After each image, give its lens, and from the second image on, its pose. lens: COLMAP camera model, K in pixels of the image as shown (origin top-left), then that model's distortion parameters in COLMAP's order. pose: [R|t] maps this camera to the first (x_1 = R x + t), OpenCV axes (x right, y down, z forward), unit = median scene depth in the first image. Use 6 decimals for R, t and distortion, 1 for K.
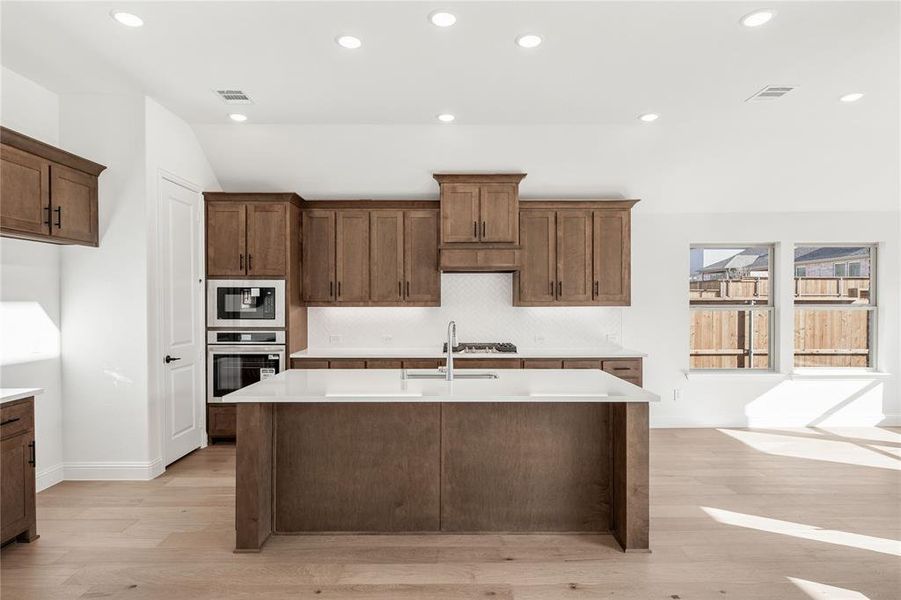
lens RADIAL K [[501.1, 0, 449.6], [0, 501.1, 304.8], [0, 0, 1]] dist [0.001176, 0.000976]
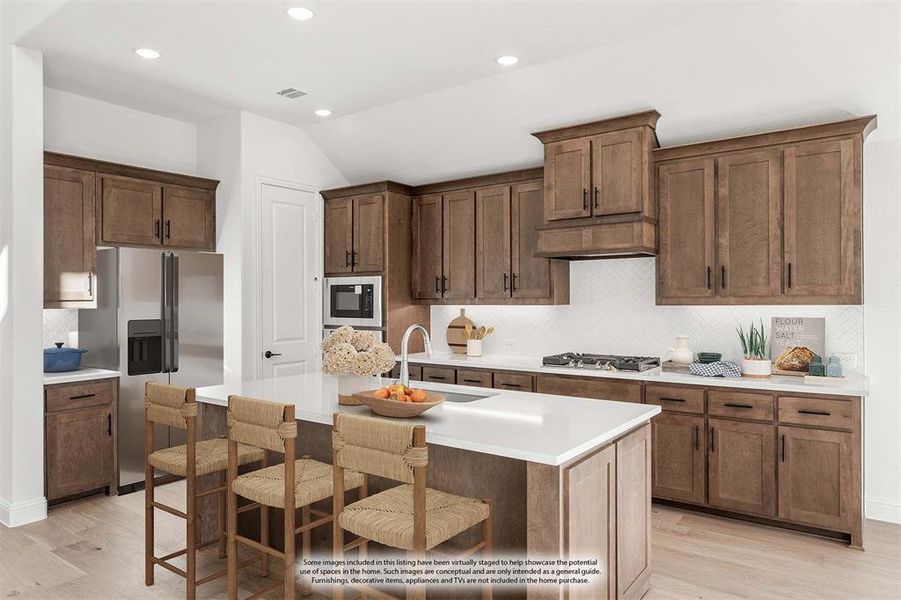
lens RADIAL K [[586.1, 0, 444.2], [0, 586.1, 297.7], [0, 0, 1]] dist [-0.004728, 0.001449]
pose [[0.802366, -0.005711, -0.596805, 0.408590], [0.001934, 0.999974, -0.006969, -0.001529], [0.596829, 0.004438, 0.802356, 0.199337]]
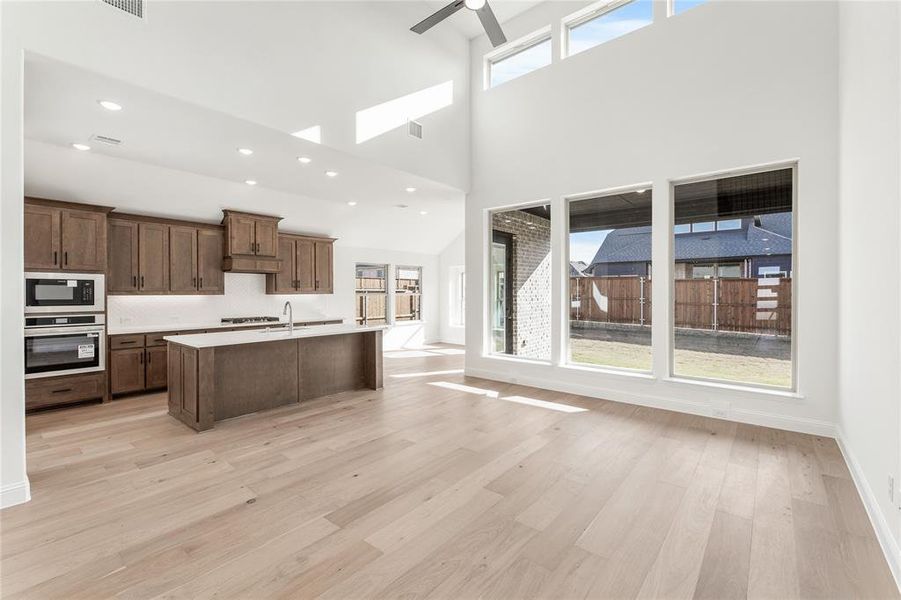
lens RADIAL K [[389.1, 0, 459.3], [0, 389.1, 292.3], [0, 0, 1]] dist [-0.001471, 0.000054]
pose [[0.628721, 0.000228, 0.777631, -0.527589], [0.002514, 0.999994, -0.002326, 0.001183], [-0.777627, 0.003418, 0.628717, -0.328741]]
